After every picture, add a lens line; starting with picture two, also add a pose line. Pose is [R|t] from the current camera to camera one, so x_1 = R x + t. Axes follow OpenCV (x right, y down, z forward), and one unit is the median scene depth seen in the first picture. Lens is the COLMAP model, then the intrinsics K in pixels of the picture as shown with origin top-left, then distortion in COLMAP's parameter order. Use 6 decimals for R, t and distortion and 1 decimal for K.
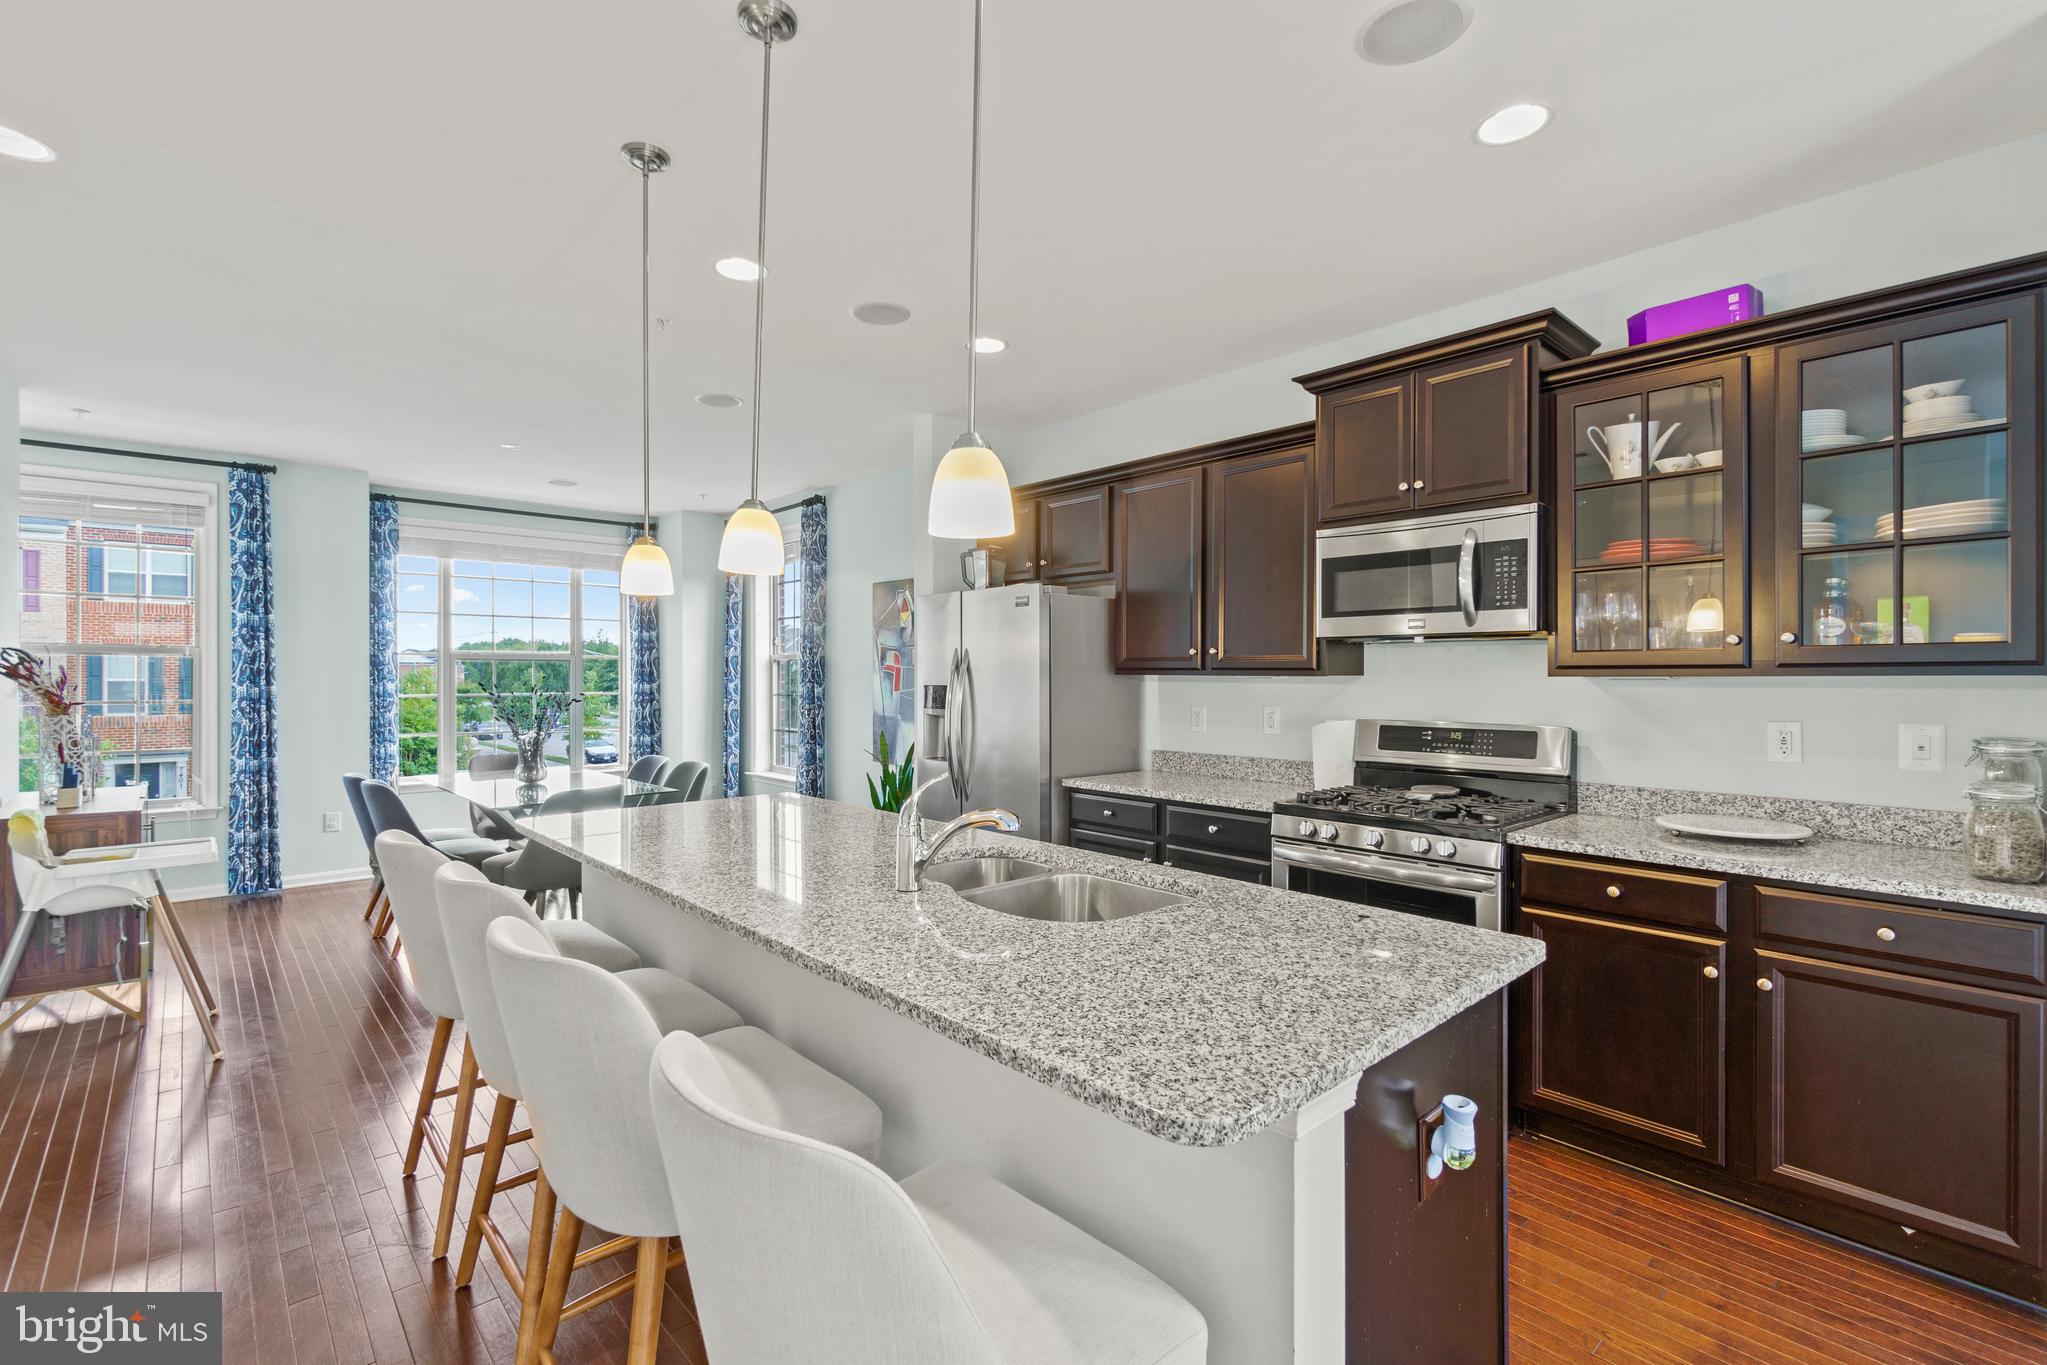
lens RADIAL K [[913.3, 0, 1021.4], [0, 913.3, 680.3], [0, 0, 1]] dist [0.001083, -0.001980]
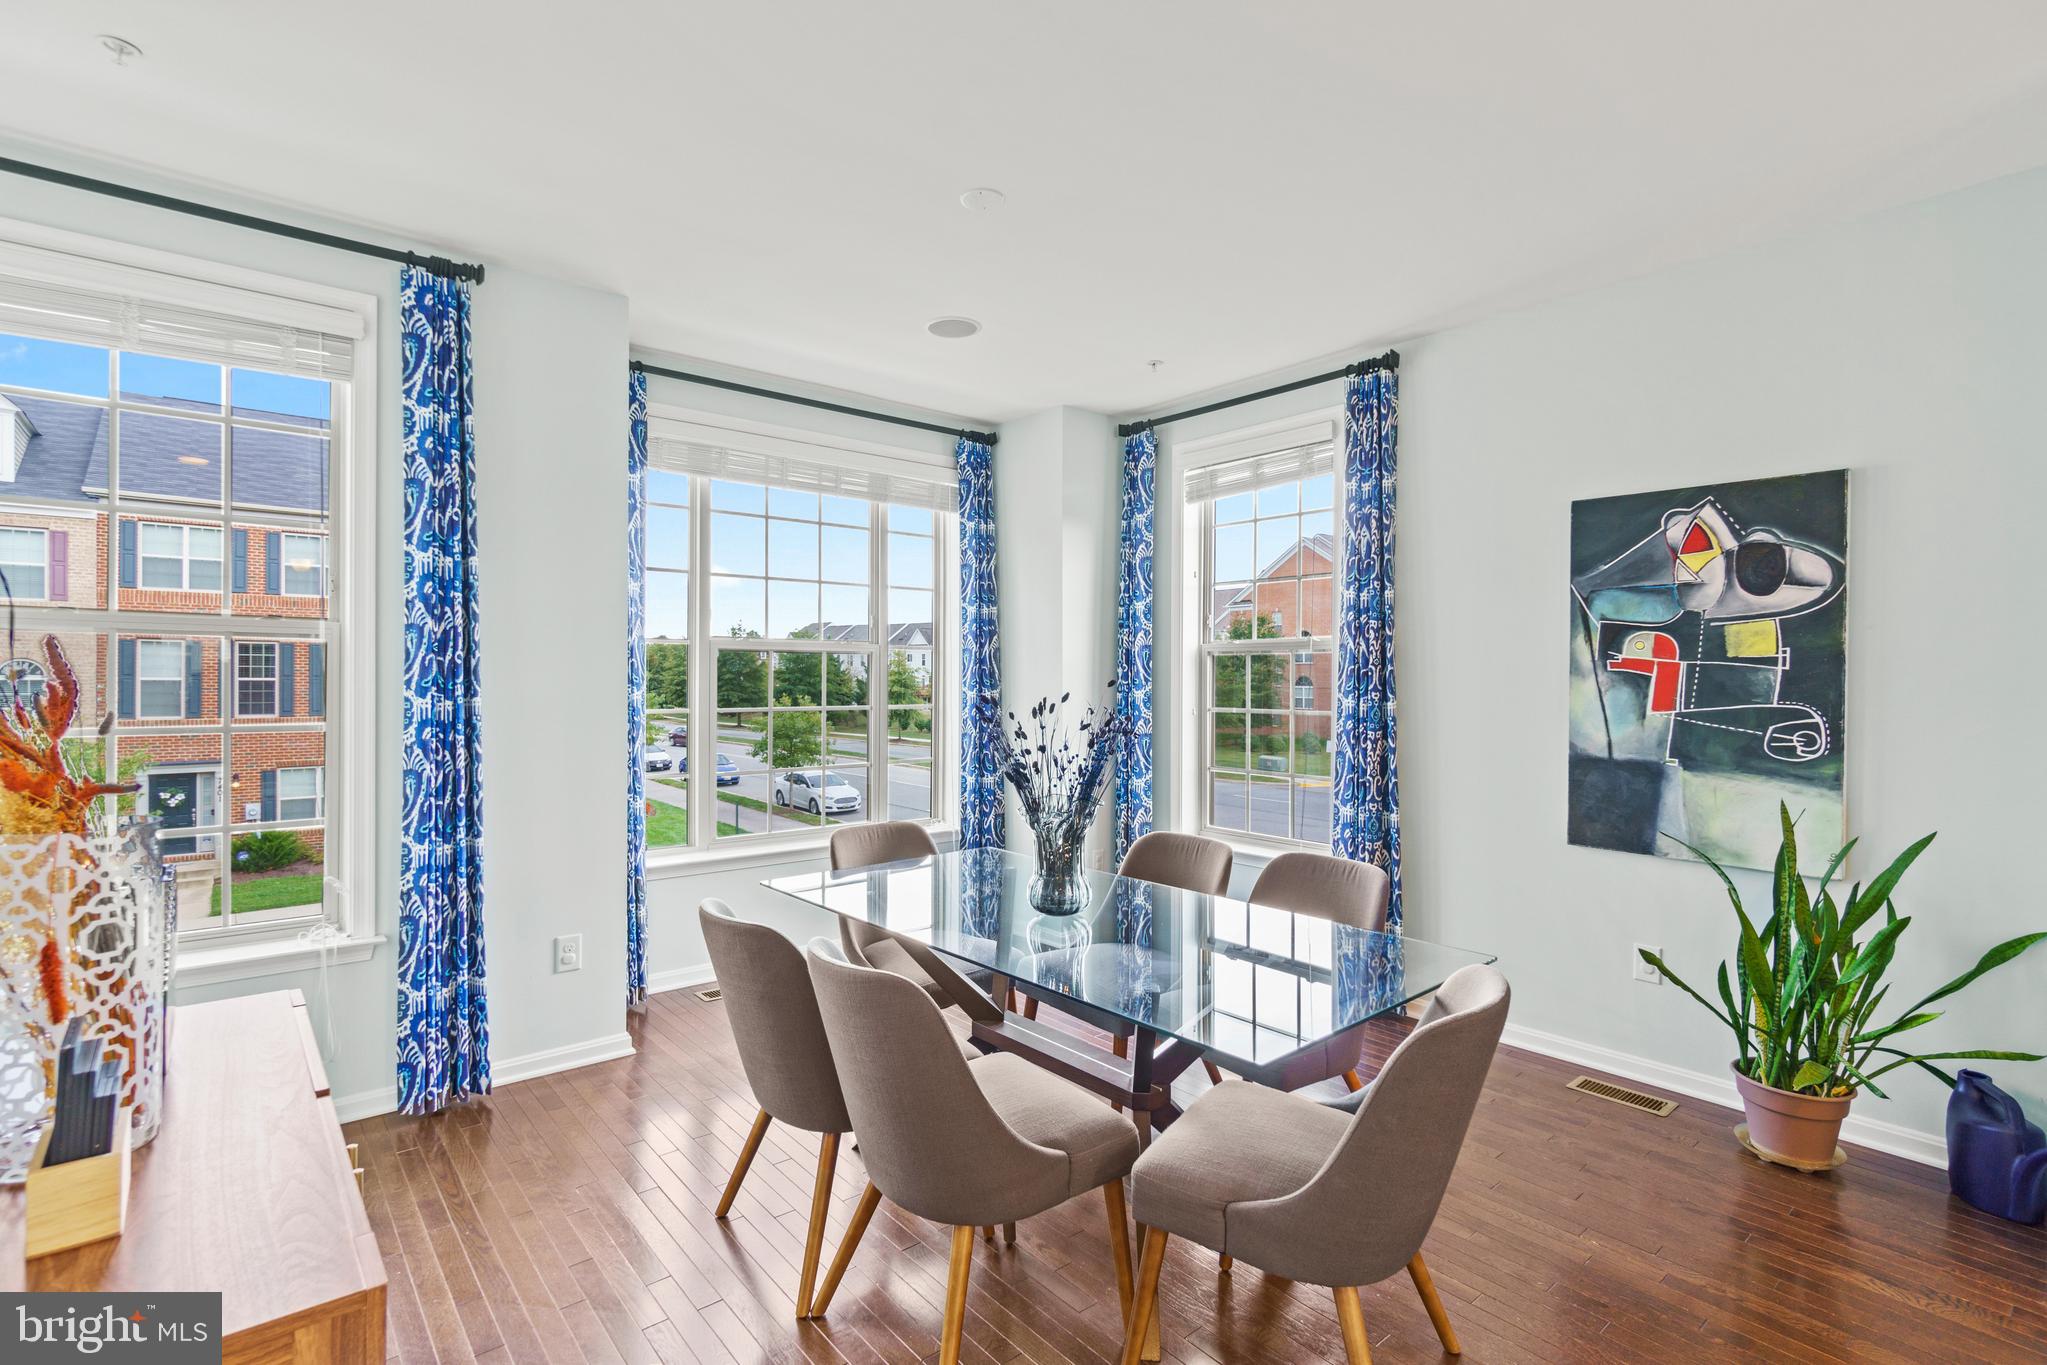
lens RADIAL K [[968.9, 0, 1020.7], [0, 968.9, 680.8], [0, 0, 1]] dist [-0.004003, 0.000402]
pose [[0.998970, 0.002885, -0.045283, -0.799428], [-0.002944, 0.999995, -0.001221, -0.005146], [0.045280, 0.001353, 0.998973, 0.770798]]
